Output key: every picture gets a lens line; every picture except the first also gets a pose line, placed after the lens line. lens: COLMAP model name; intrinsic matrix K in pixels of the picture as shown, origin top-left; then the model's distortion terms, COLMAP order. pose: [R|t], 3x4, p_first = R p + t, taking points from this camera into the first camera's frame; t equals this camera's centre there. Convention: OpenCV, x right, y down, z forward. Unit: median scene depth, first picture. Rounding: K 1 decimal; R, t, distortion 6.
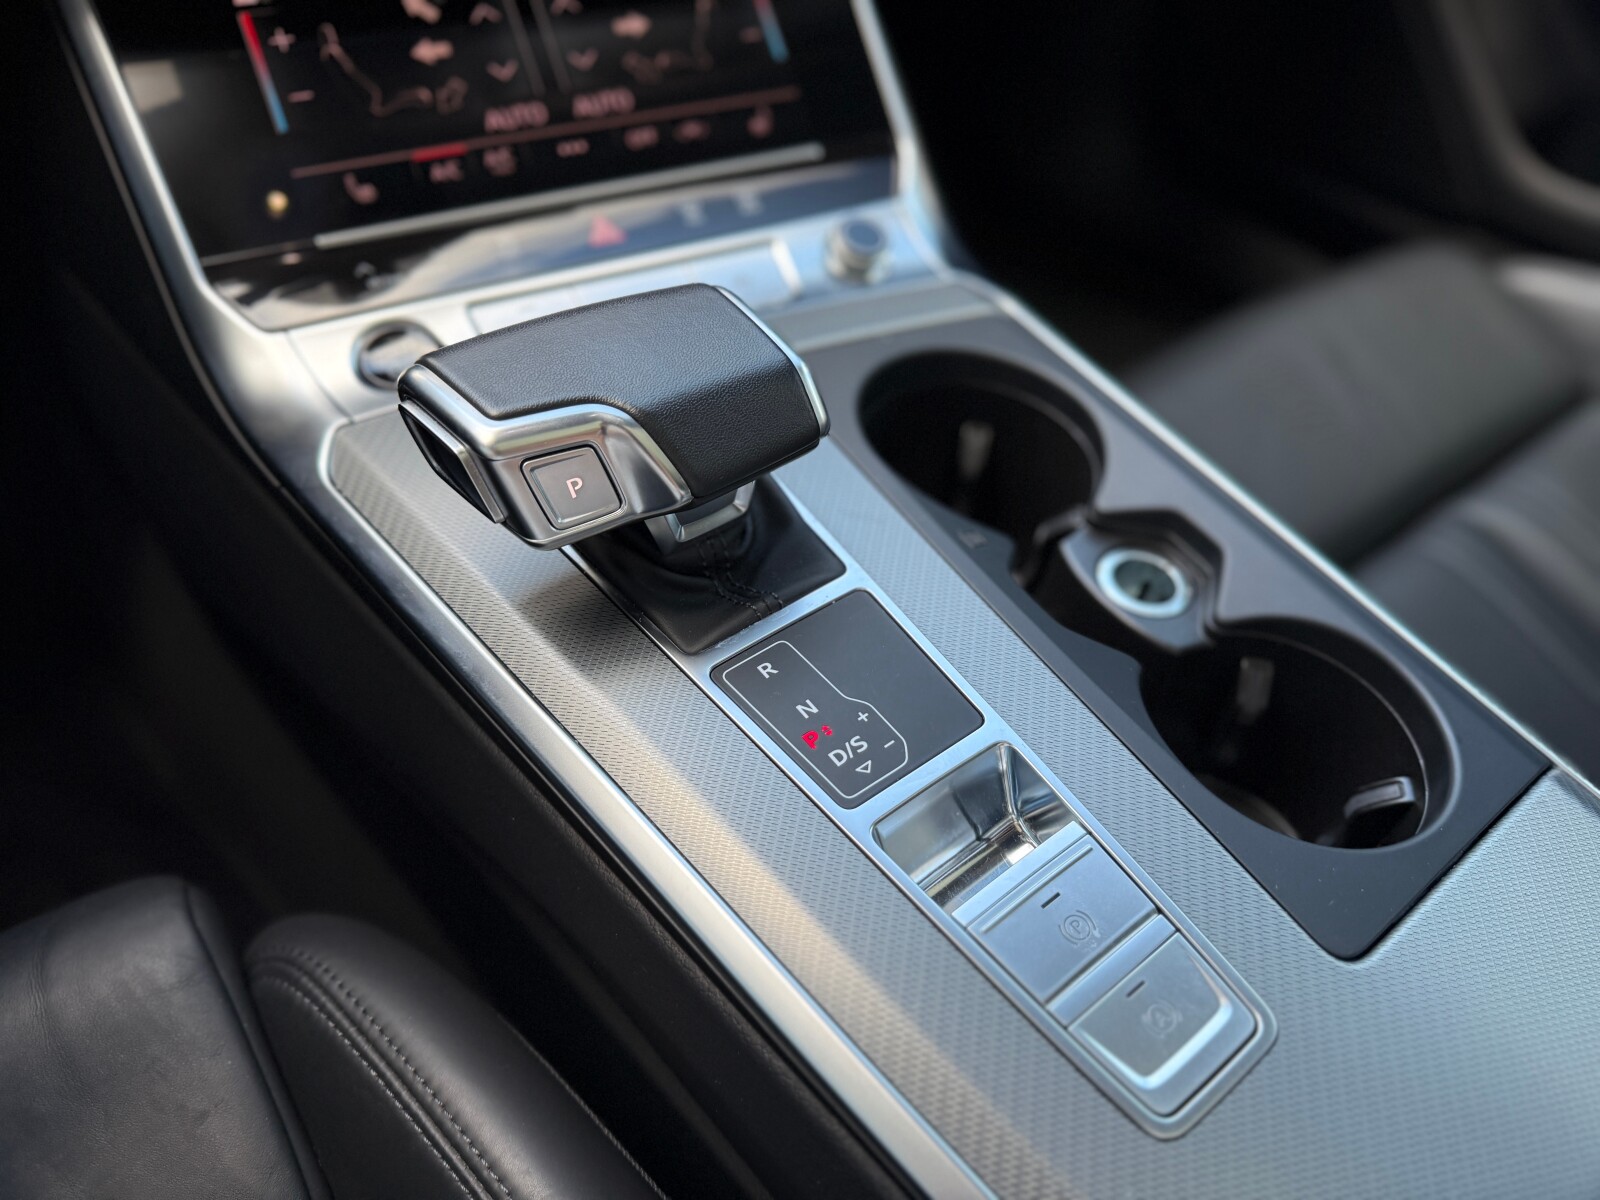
lens RADIAL K [[1147.8, 0, 798.6], [0, 1147.8, 596.1], [0, 0, 1]] dist [0.046836, -0.104274]
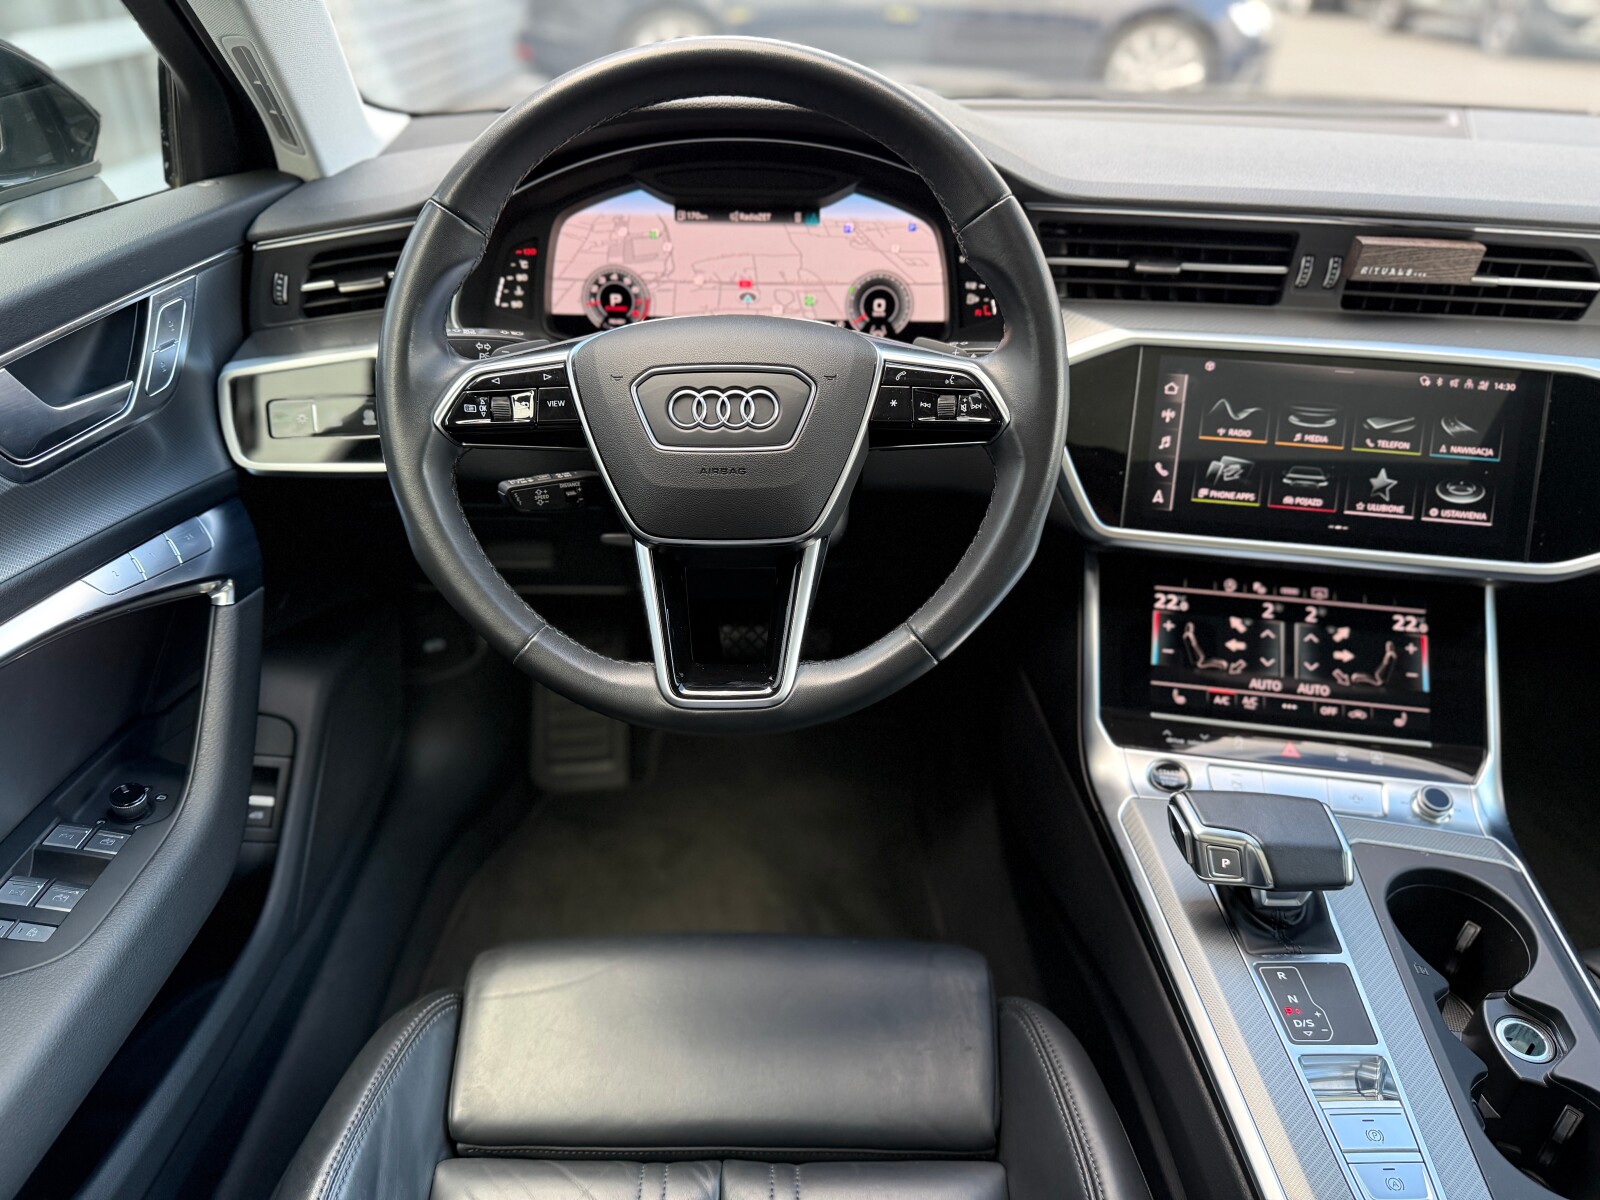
lens RADIAL K [[1157.2, 0, 794.6], [0, 1157.2, 607.4], [0, 0, 1]] dist [0.024277, -0.061551]
pose [[0.778482, 0.269640, -0.566797, 0.243604], [-0.416088, 0.897788, -0.144385, 0.108230], [0.469932, 0.348239, 0.811106, -1.154658]]
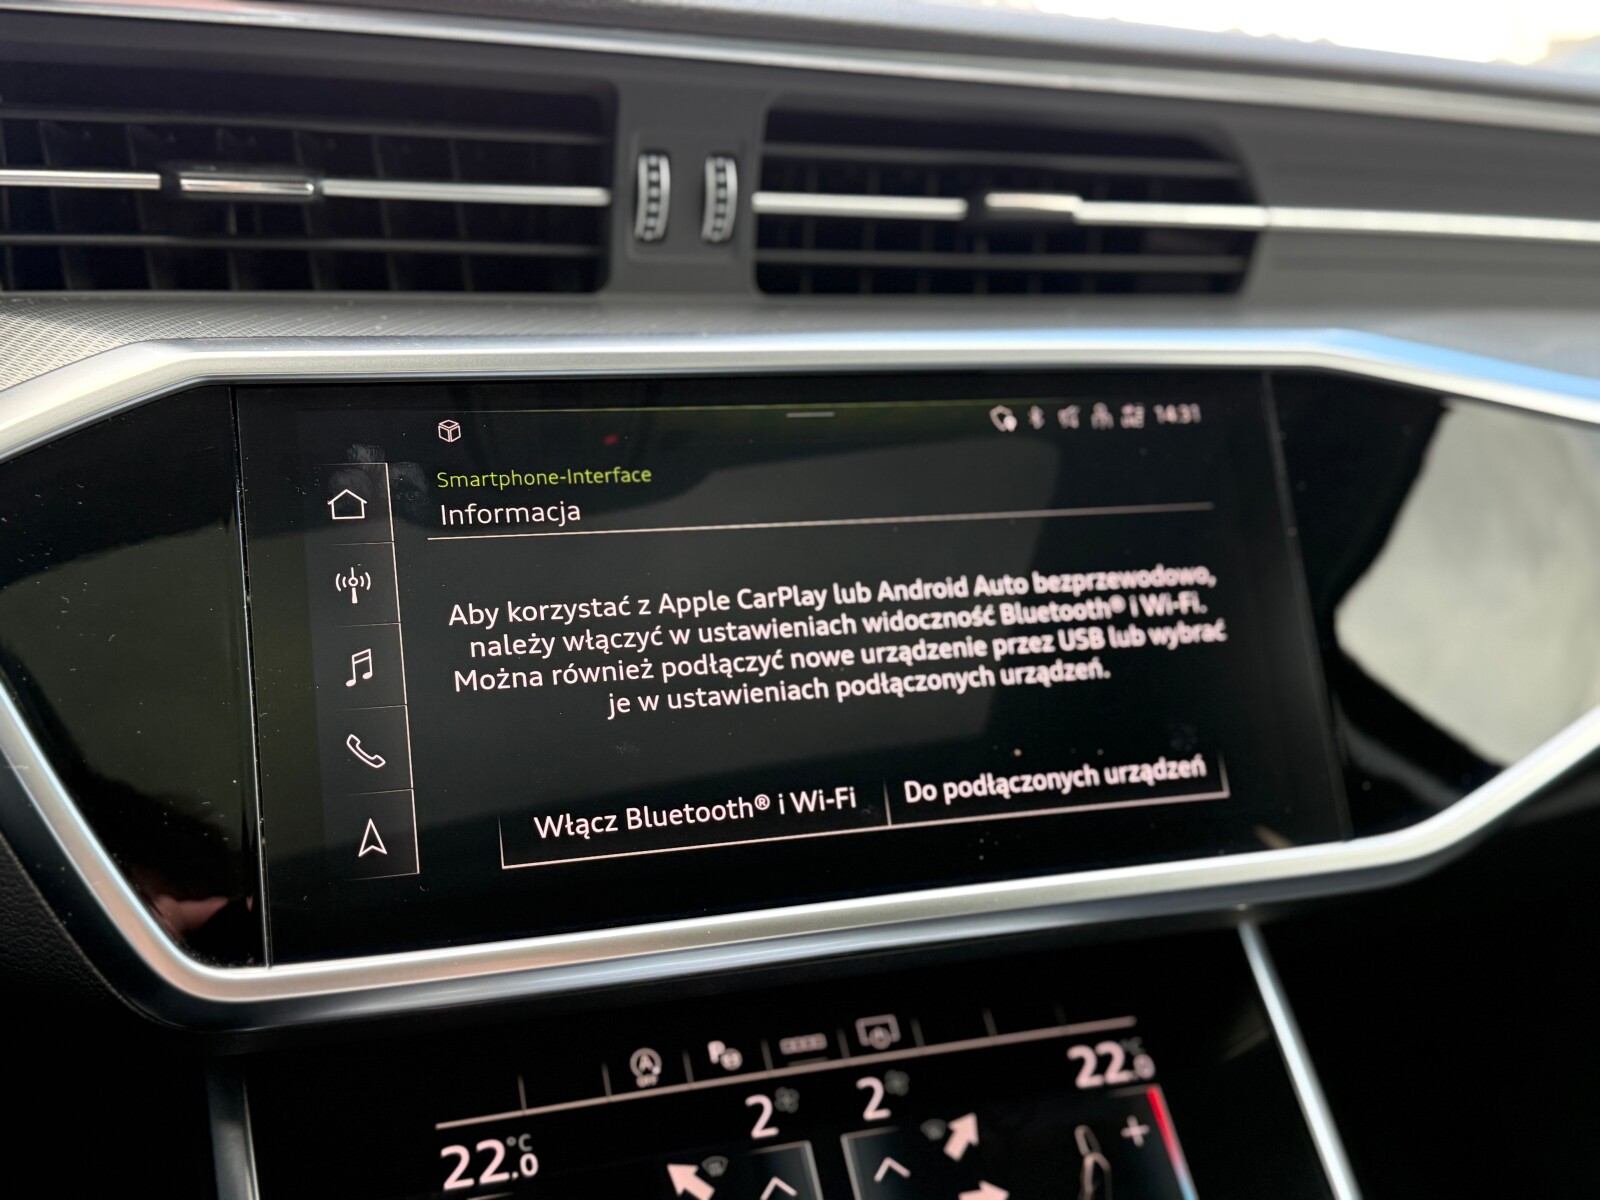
lens RADIAL K [[1746.3, 0, 808.9], [0, 1746.3, 607.1], [0, 0, 1]] dist [0.212975, -0.567001]
pose [[0.982824, 0.003812, -0.184506, -0.060686], [-0.098664, 0.855759, -0.507881, -0.278646], [0.155957, 0.517361, 0.841436, -0.084231]]
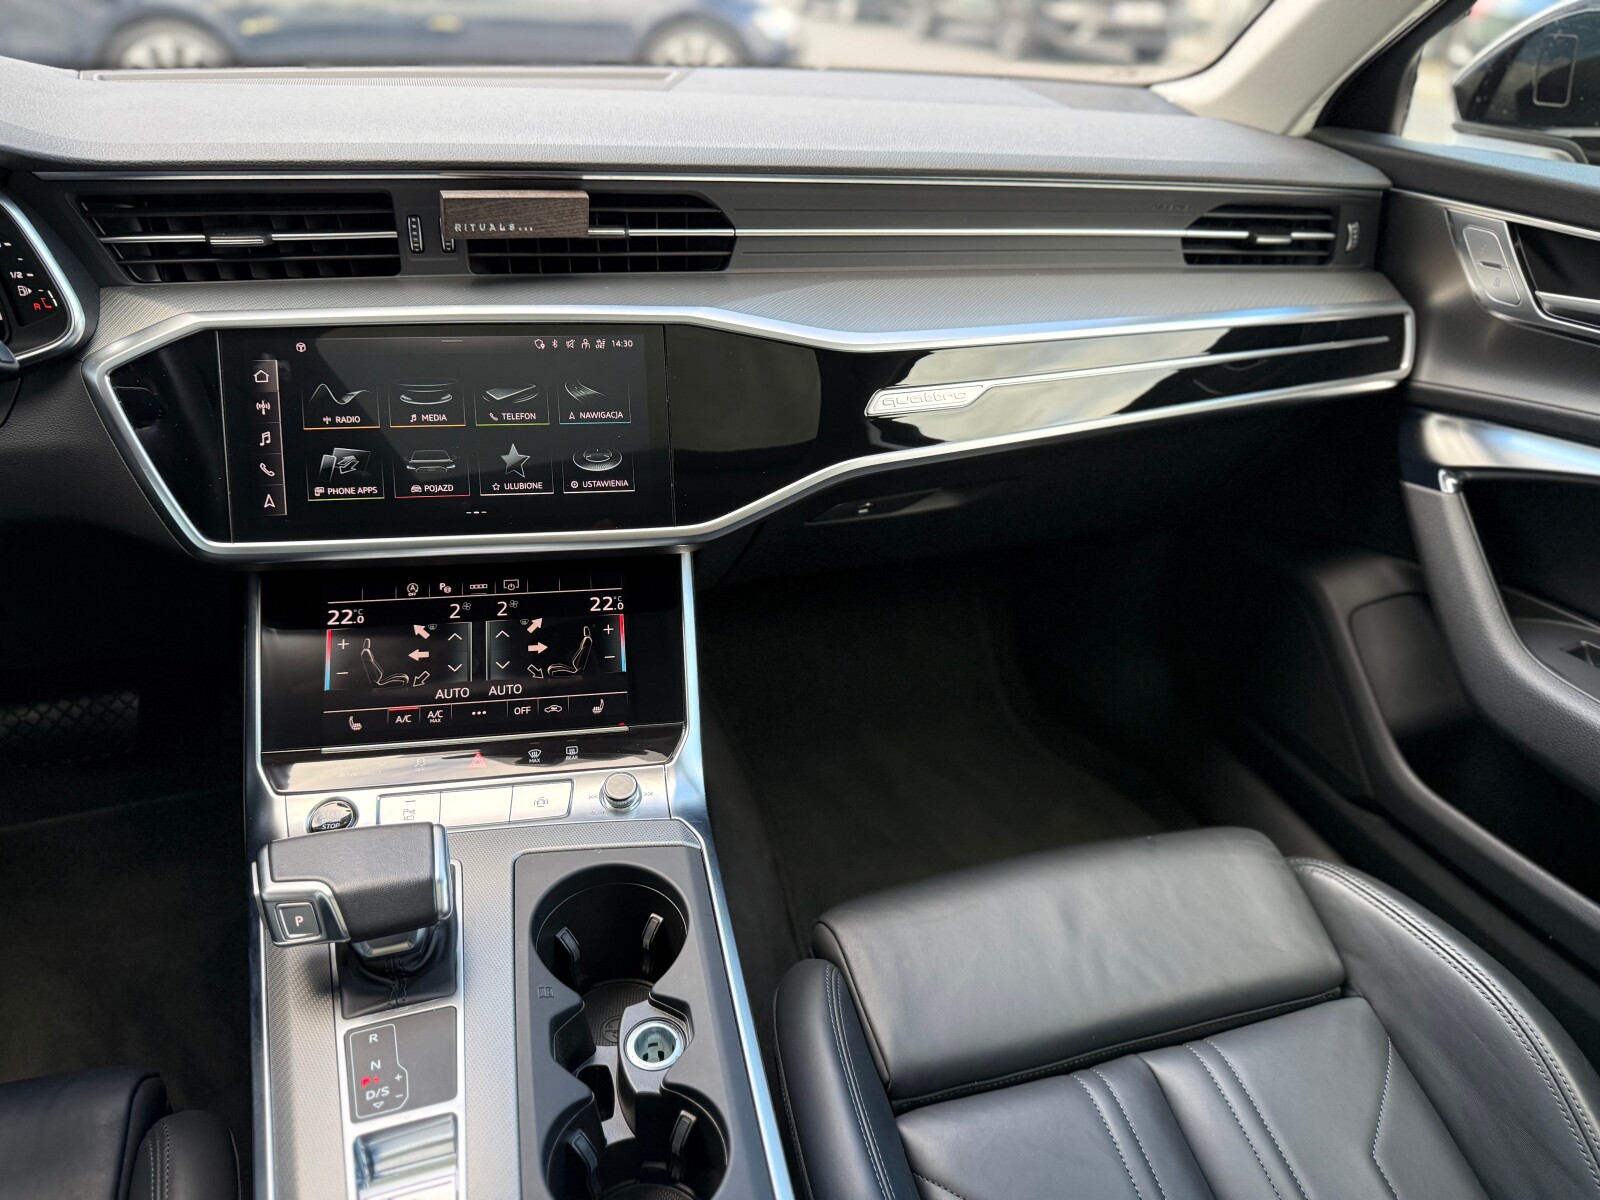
lens RADIAL K [[1130.6, 0, 800.1], [0, 1130.6, 606.9], [0, 0, 1]] dist [0.182758, -0.432031]
pose [[0.935482, 0.136095, -0.326116, 0.896900], [-0.222548, 0.943753, -0.244546, -0.234222], [0.274491, 0.301345, 0.913152, -0.587370]]
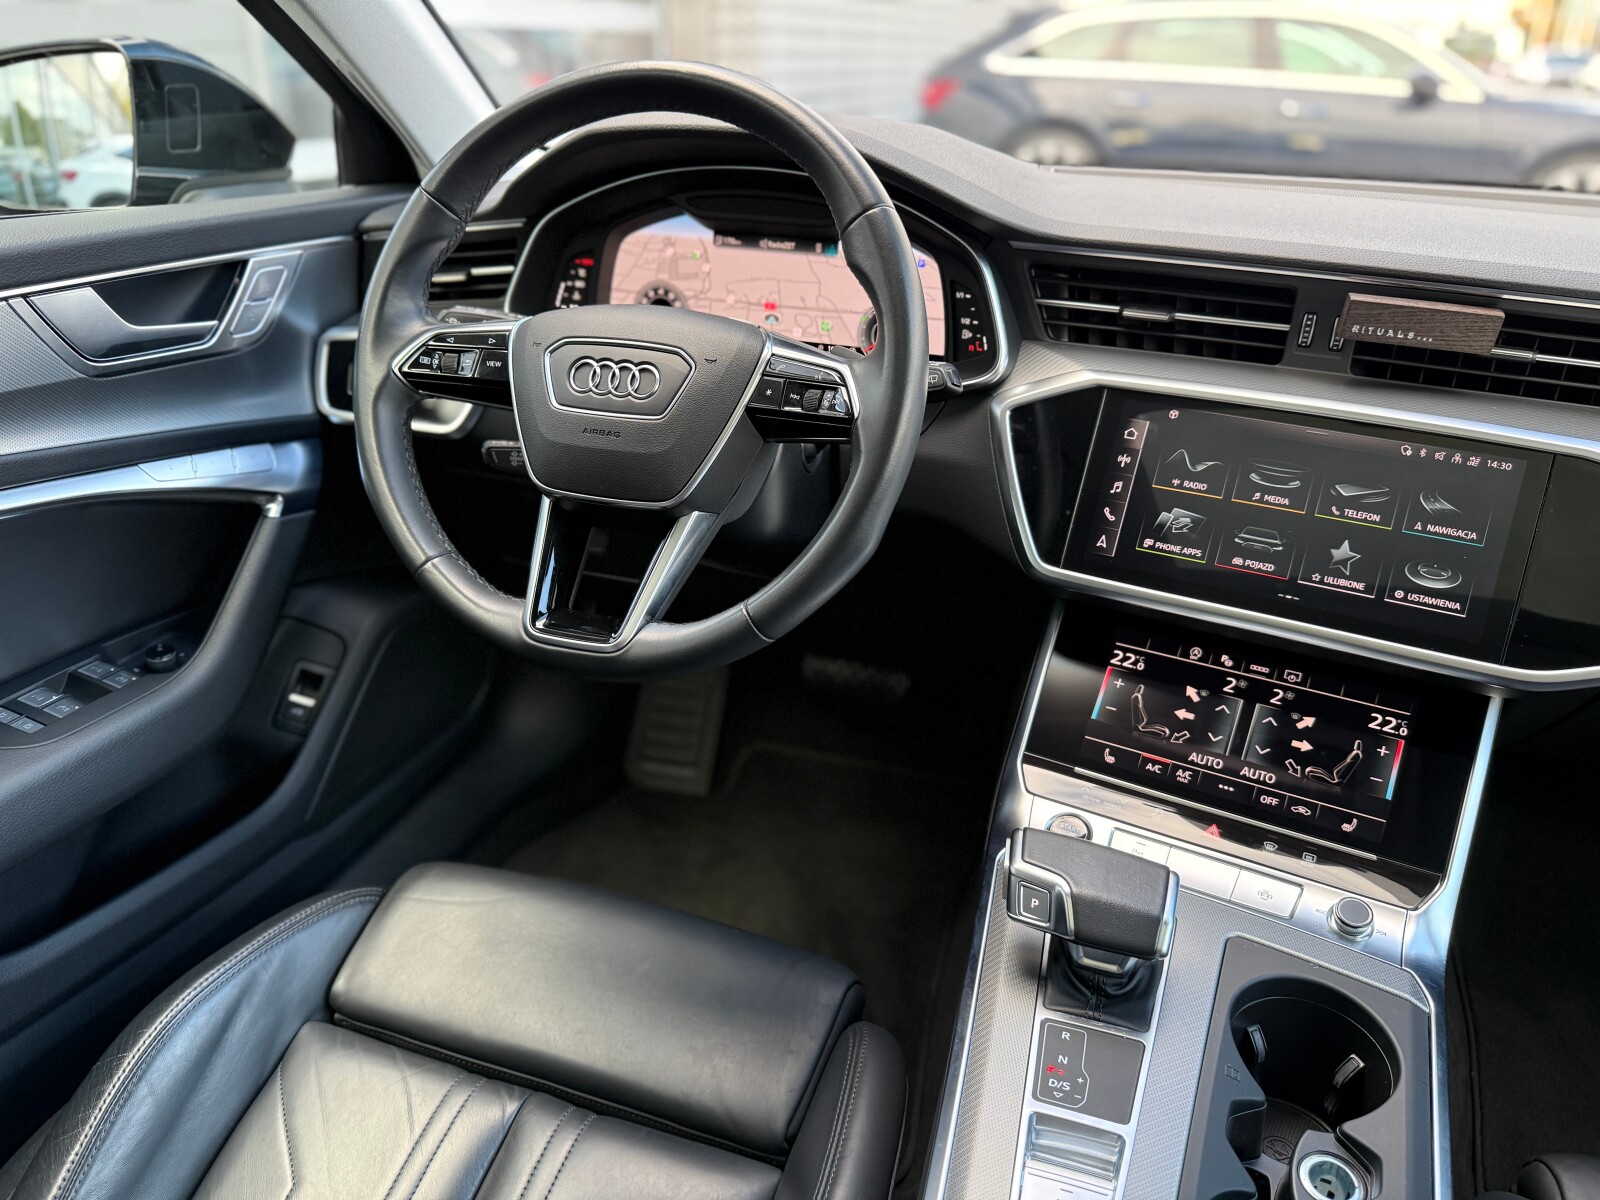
lens RADIAL K [[1147.8, 0, 798.6], [0, 1147.8, 596.1], [0, 0, 1]] dist [0.046836, -0.104274]
pose [[0.528411, 0.311042, -0.789959, 0.851049], [-0.591736, 0.802155, -0.079975, -0.091674], [0.608793, 0.509707, 0.607922, -0.721493]]
